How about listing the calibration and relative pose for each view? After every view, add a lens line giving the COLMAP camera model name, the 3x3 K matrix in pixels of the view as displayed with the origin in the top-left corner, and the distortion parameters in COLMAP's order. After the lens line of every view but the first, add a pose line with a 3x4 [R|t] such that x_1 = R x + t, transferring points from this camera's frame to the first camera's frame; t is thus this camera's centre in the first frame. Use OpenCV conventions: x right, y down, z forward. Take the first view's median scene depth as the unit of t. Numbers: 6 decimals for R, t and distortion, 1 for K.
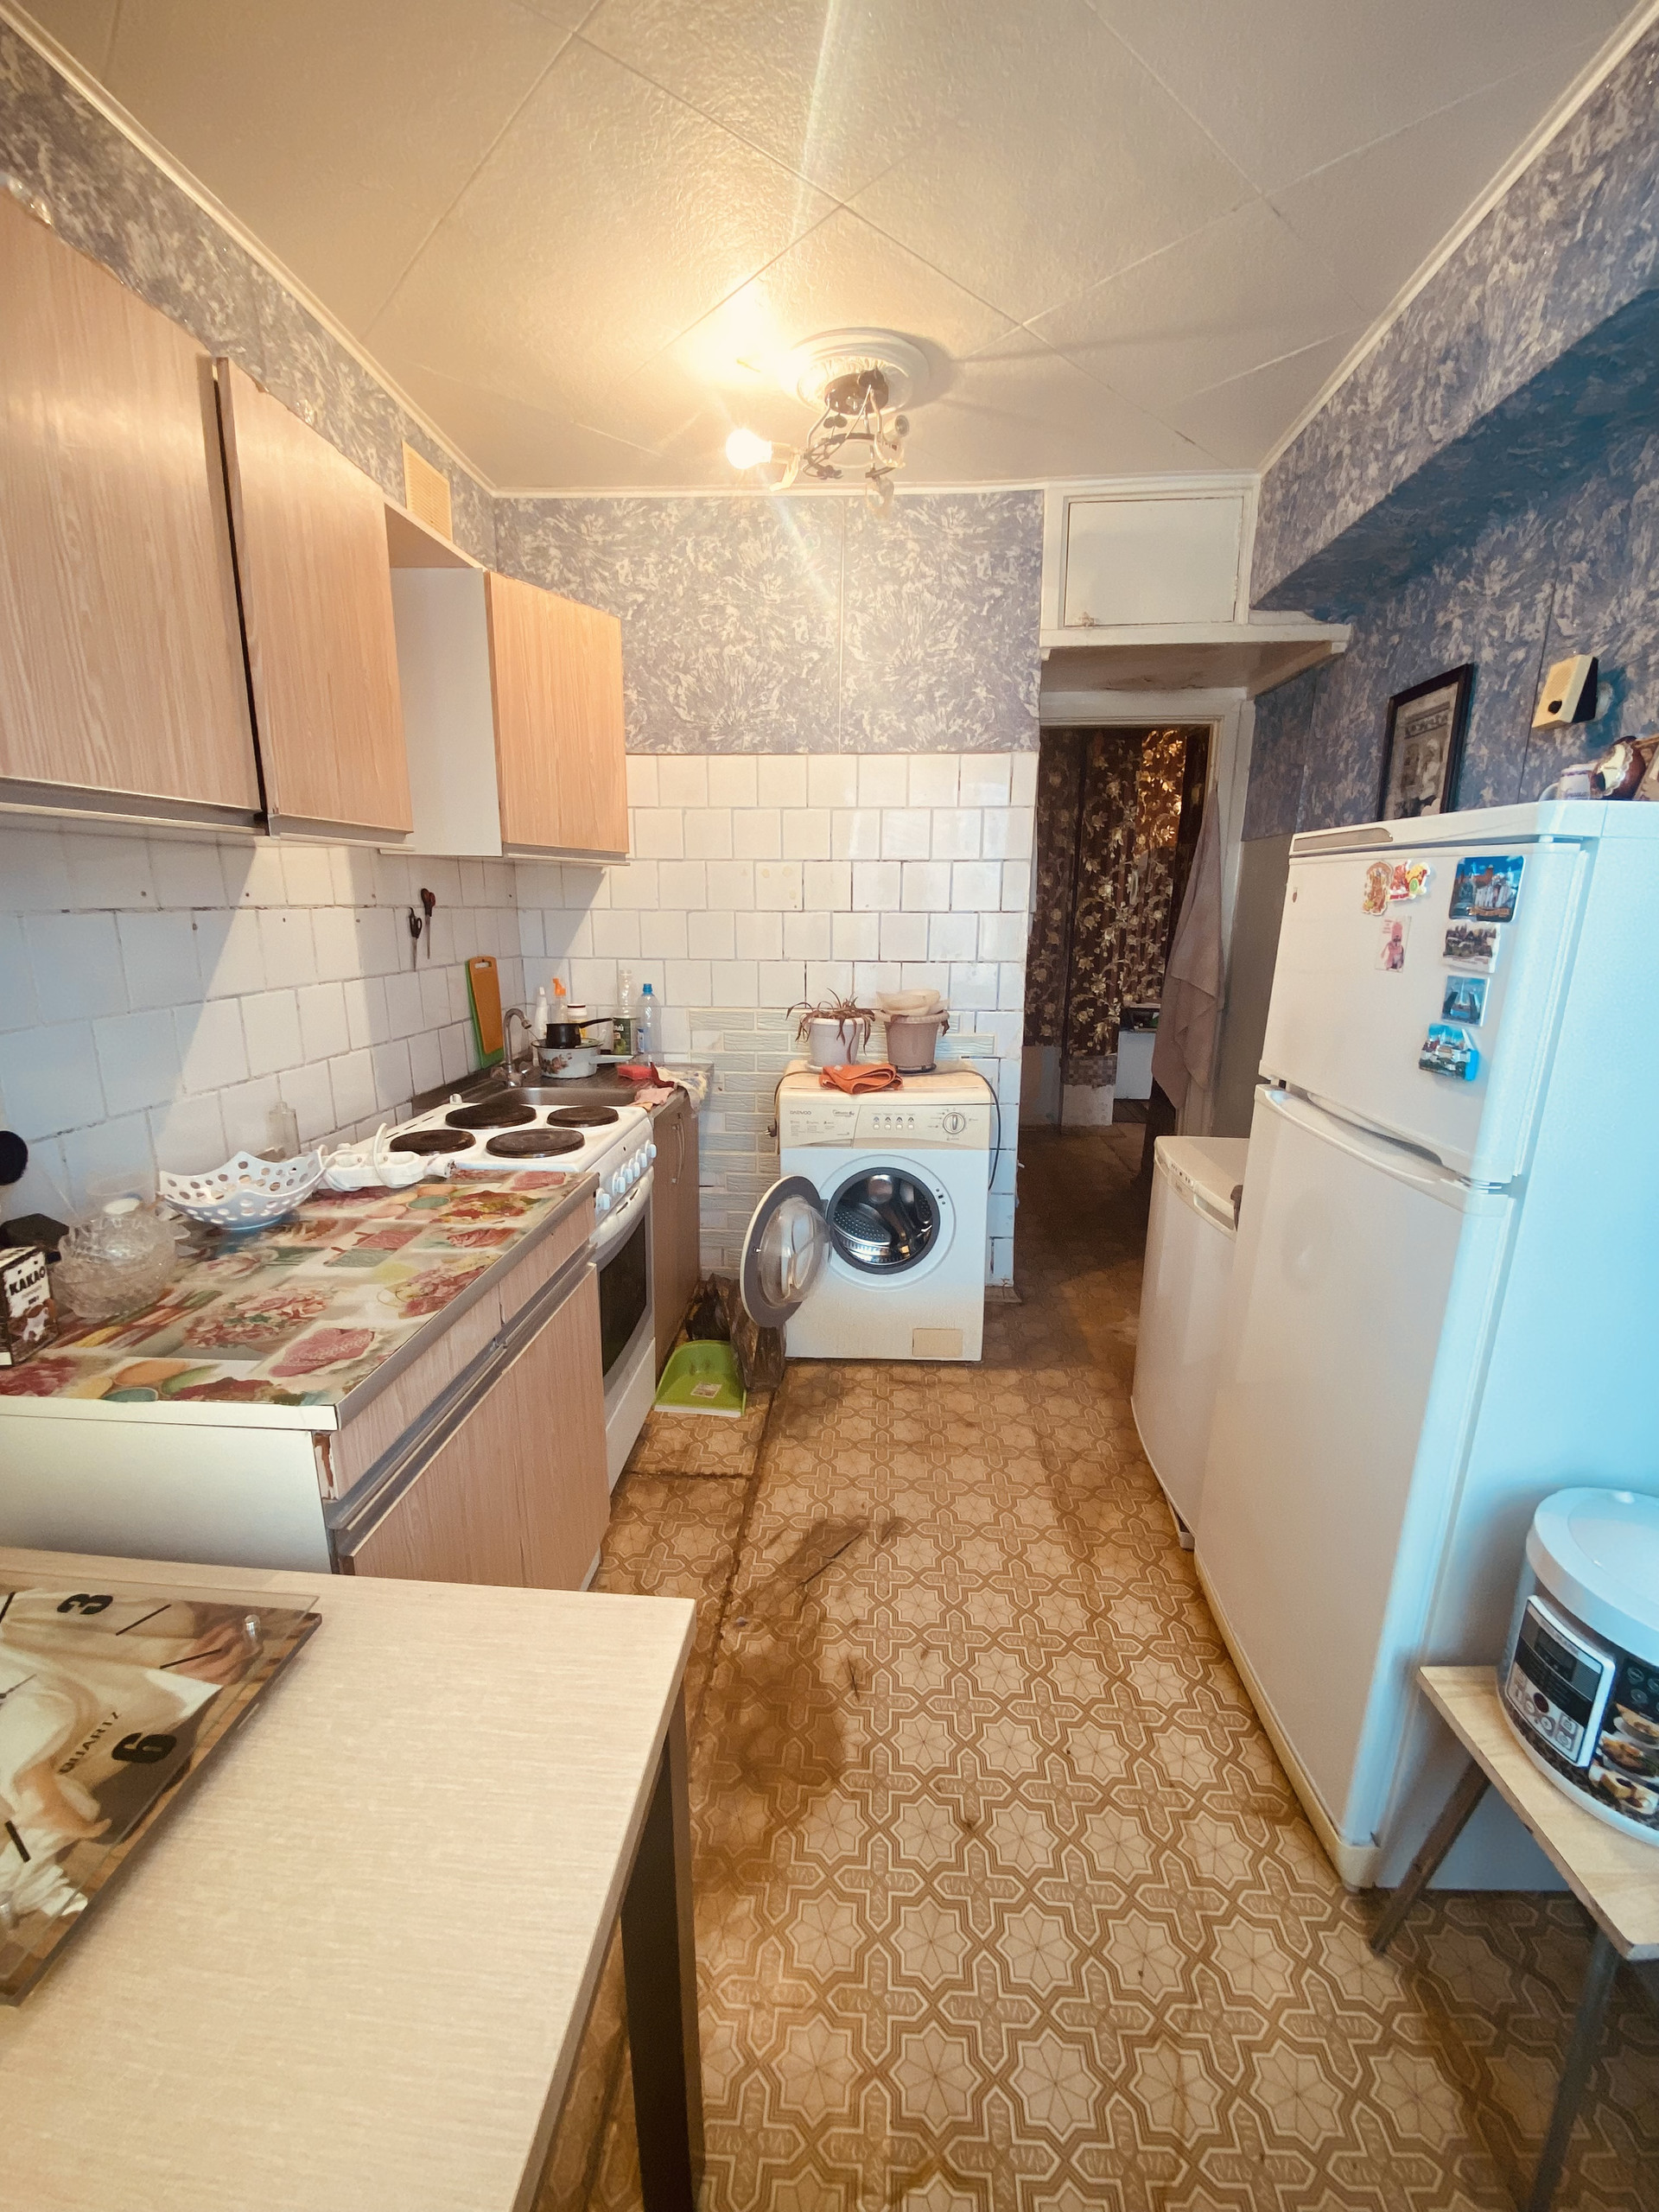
lens RADIAL K [[887.6, 0, 817.4], [0, 887.6, 1110.6], [0, 0, 1]] dist [-0.003304, -0.000206]
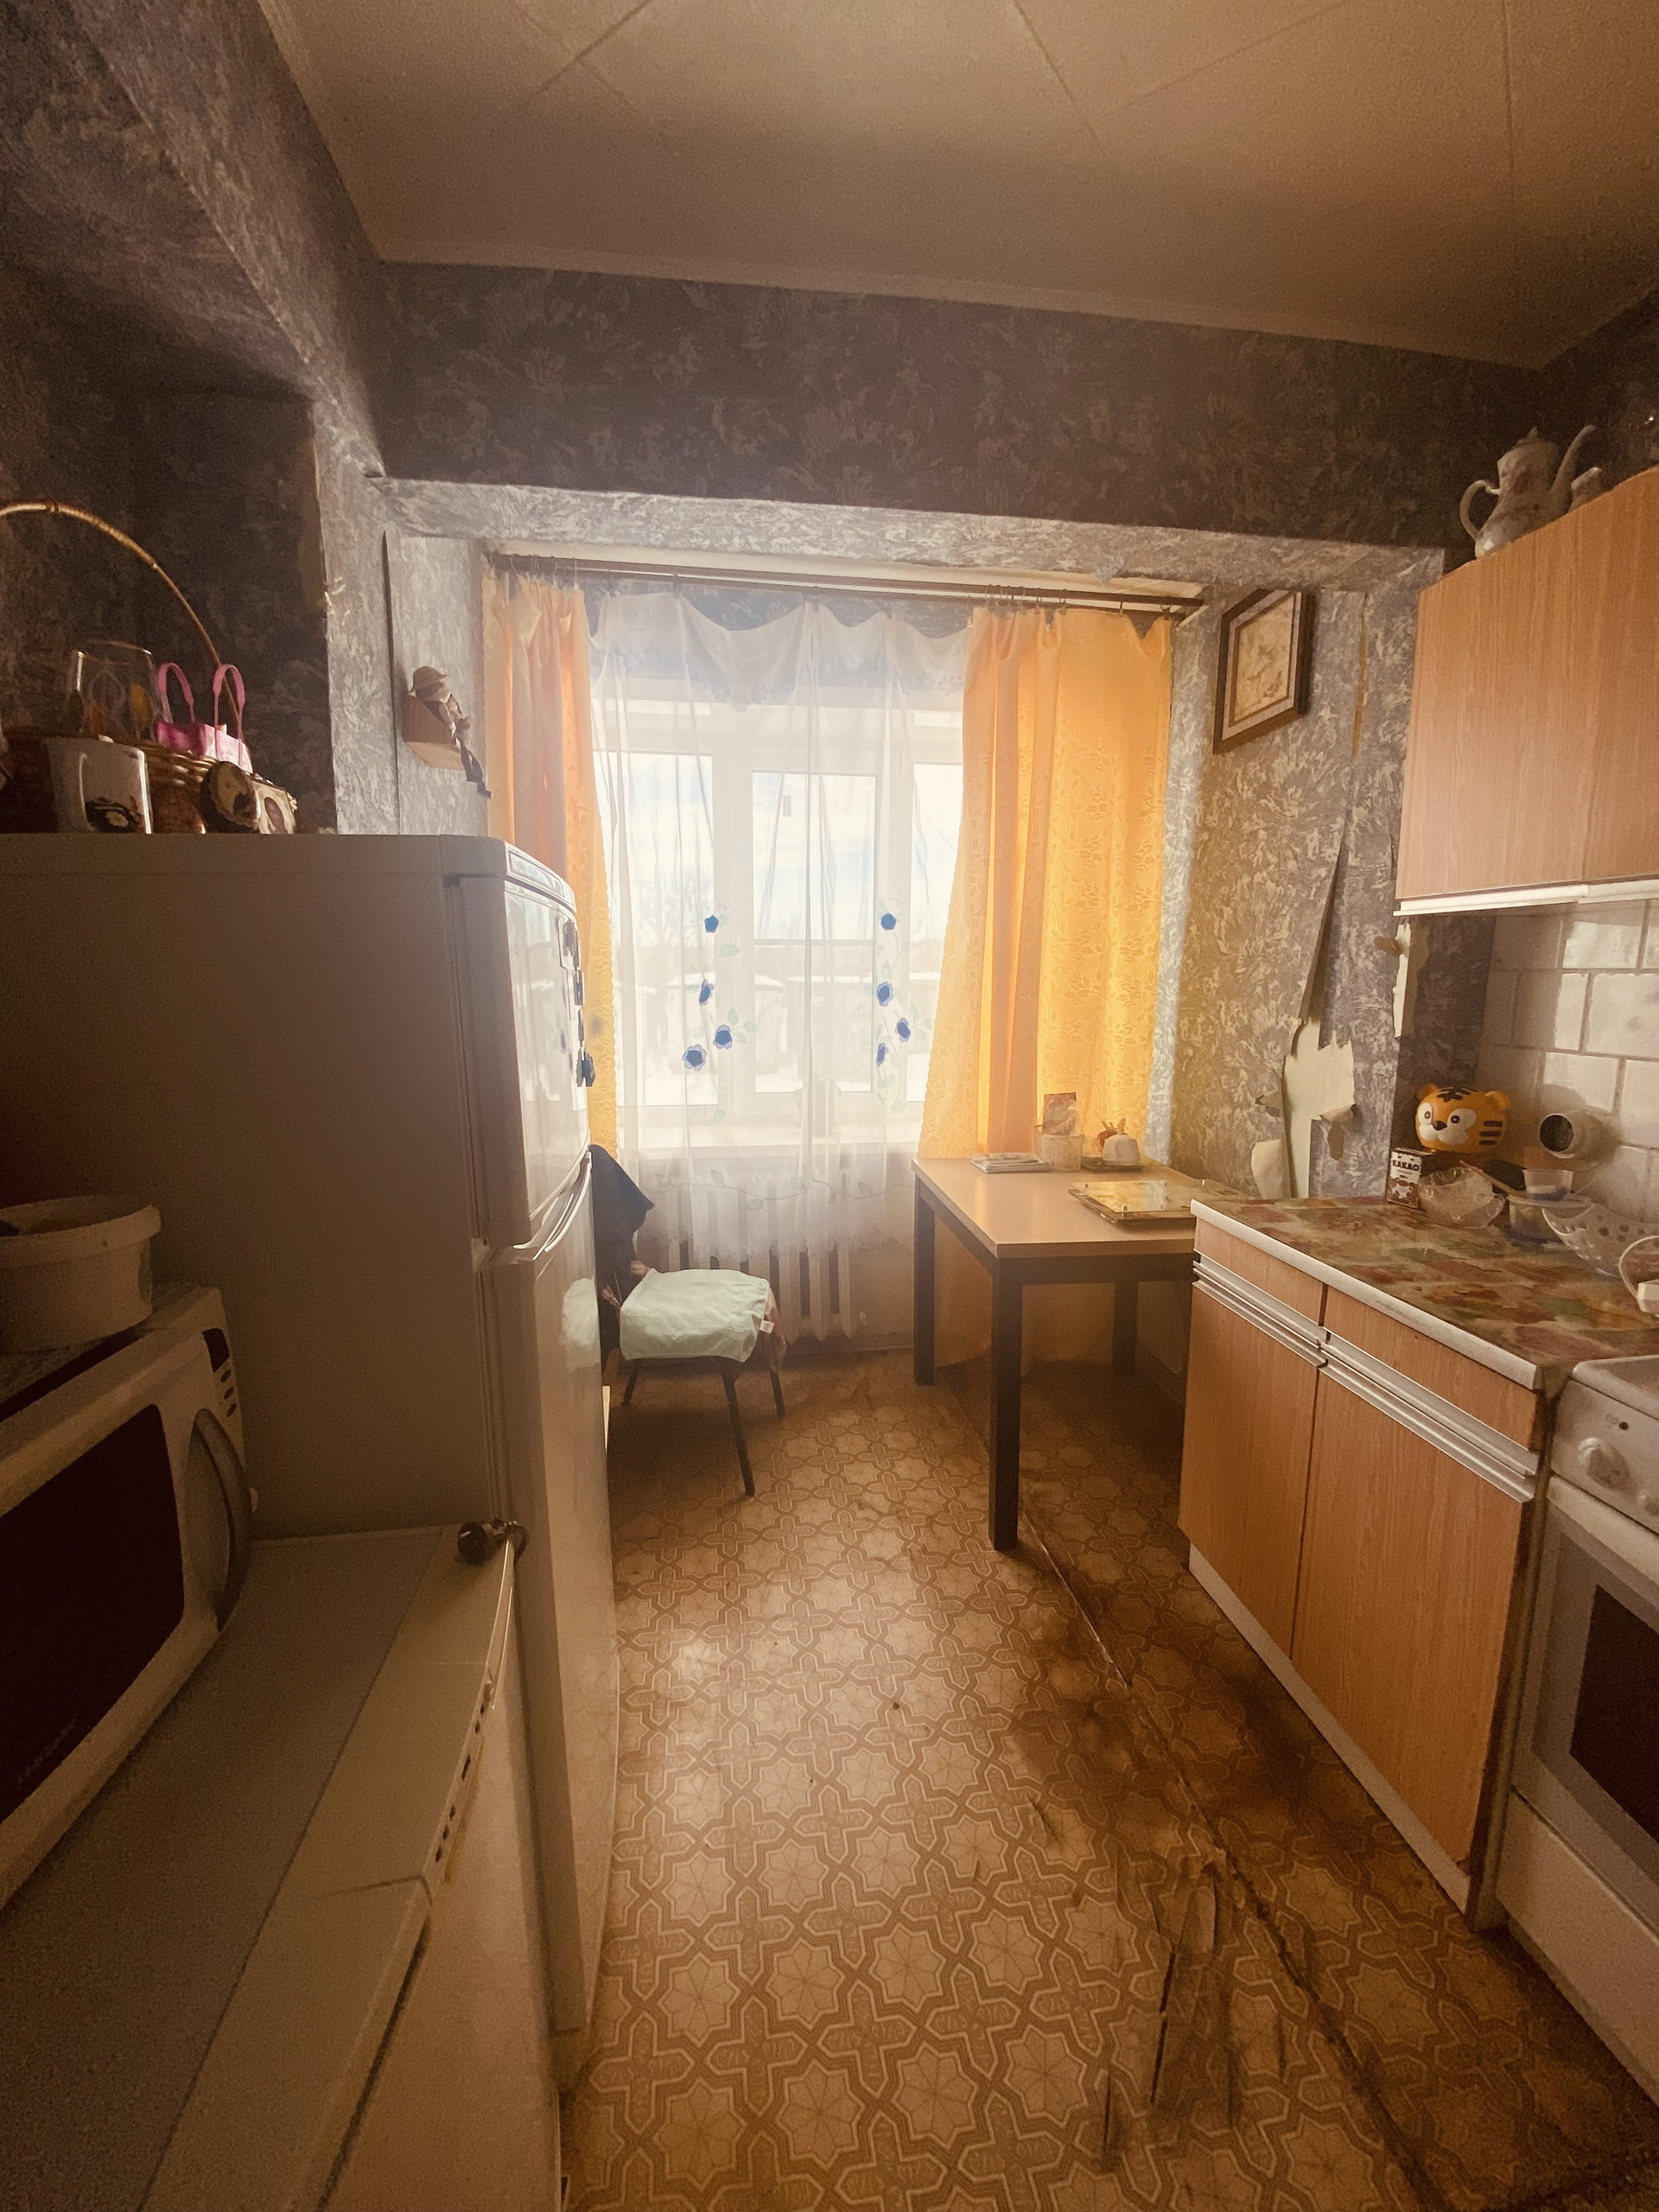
lens RADIAL K [[887.6, 0, 824.1], [0, 887.6, 1108.5], [0, 0, 1]] dist [-0.003304, -0.000206]
pose [[-0.977227, 0.030744, -0.209957, 0.463654], [-0.052581, 0.923505, 0.379966, -0.382791], [0.205578, 0.382353, -0.900857, 1.637971]]
